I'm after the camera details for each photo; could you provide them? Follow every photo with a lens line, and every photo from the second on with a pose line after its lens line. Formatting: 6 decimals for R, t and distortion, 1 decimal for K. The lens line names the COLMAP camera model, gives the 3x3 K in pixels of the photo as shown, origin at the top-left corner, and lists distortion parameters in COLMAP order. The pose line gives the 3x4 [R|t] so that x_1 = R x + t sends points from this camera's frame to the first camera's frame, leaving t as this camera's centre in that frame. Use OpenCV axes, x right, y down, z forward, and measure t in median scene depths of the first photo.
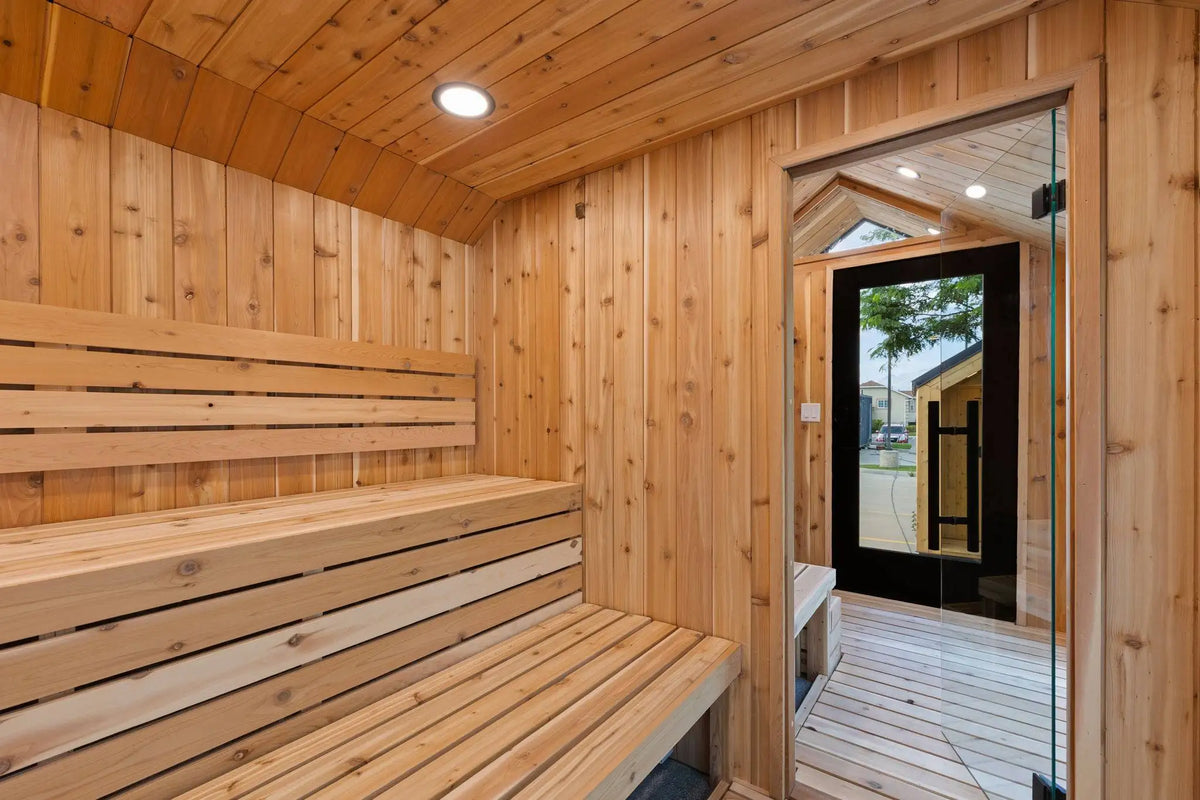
lens RADIAL K [[509.7, 0, 600.6], [0, 509.7, 419.7], [0, 0, 1]] dist [-0.000031, -0.000288]
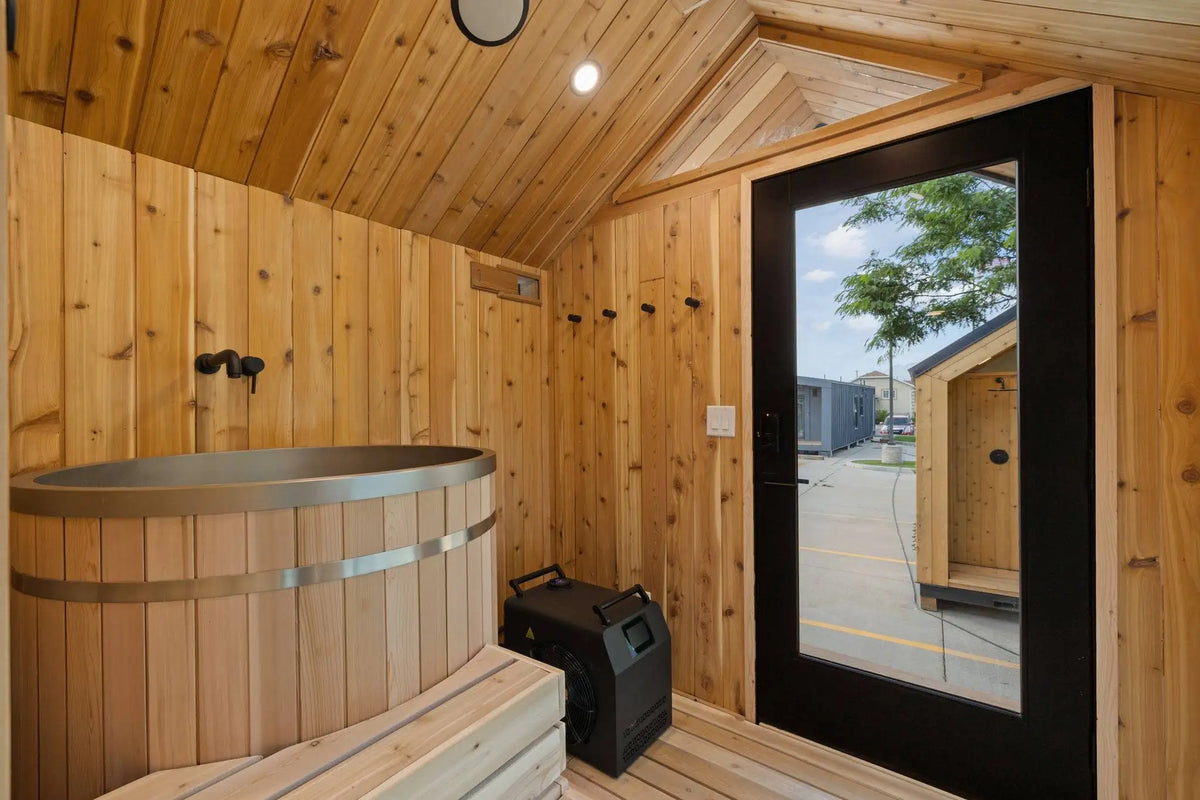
lens RADIAL K [[500.3, 0, 593.5], [0, 500.3, 405.0], [0, 0, 1]] dist [-0.001403, 0.000280]
pose [[0.999635, -0.005655, -0.026421, 0.625715], [0.005258, 0.999873, -0.015077, -0.056516], [0.026503, 0.014933, 0.999537, 0.911408]]
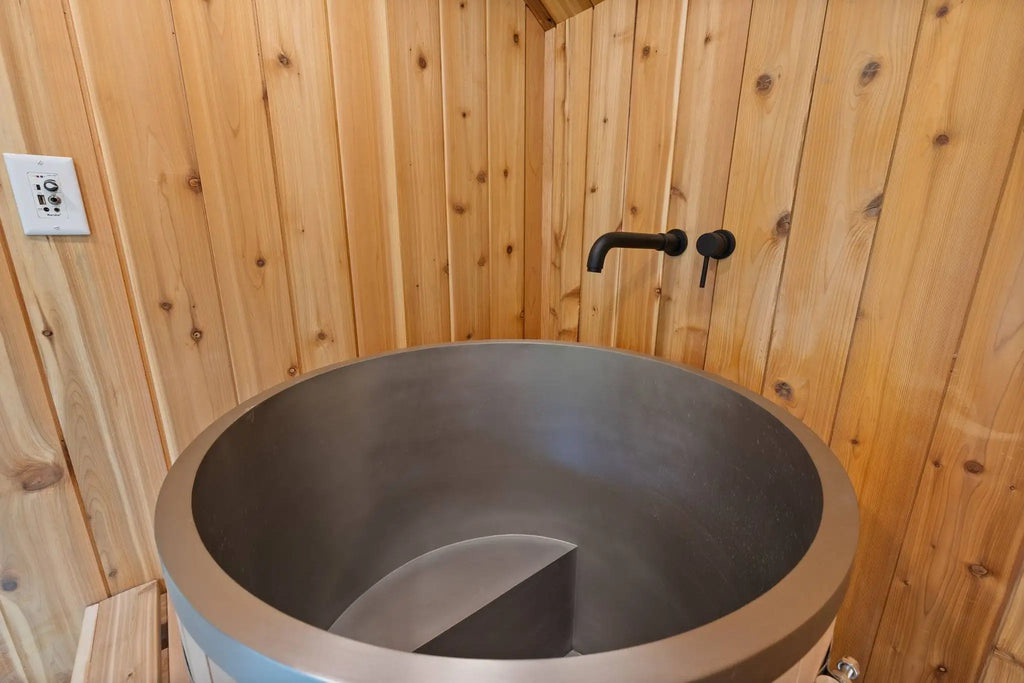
lens RADIAL K [[431.3, 0, 510.6], [0, 431.3, 339.6], [0, 0, 1]] dist [0.000632, -0.000114]
pose [[-0.268233, 0.250482, -0.930220, 0.575031], [-0.008145, 0.964982, 0.262191, -0.156119], [0.963320, 0.077905, -0.256800, 1.612187]]
